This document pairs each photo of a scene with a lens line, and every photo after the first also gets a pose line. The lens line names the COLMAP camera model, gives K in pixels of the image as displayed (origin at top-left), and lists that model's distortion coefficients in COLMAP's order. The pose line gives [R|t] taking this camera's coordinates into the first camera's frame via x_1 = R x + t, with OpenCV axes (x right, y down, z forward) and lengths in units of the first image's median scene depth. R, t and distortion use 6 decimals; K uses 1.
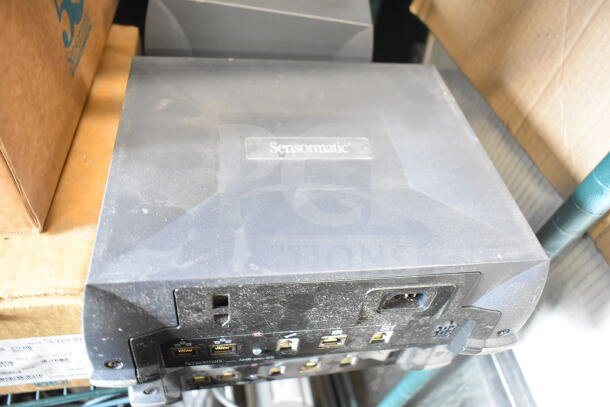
lens RADIAL K [[475.1, 0, 305.0], [0, 475.1, 203.5], [0, 0, 1]] dist [-0.010212, -0.001539]
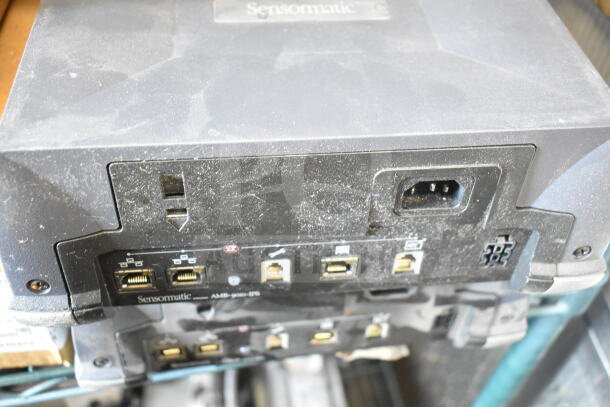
lens RADIAL K [[668.0, 0, 305.0], [0, 668.0, 203.5], [0, 0, 1]] dist [-0.014687, 0.005573]
pose [[0.996820, -0.030008, -0.073819, 0.091290], [0.028597, 0.999389, -0.020103, 0.228203], [0.074377, 0.017928, 0.997069, -0.019548]]
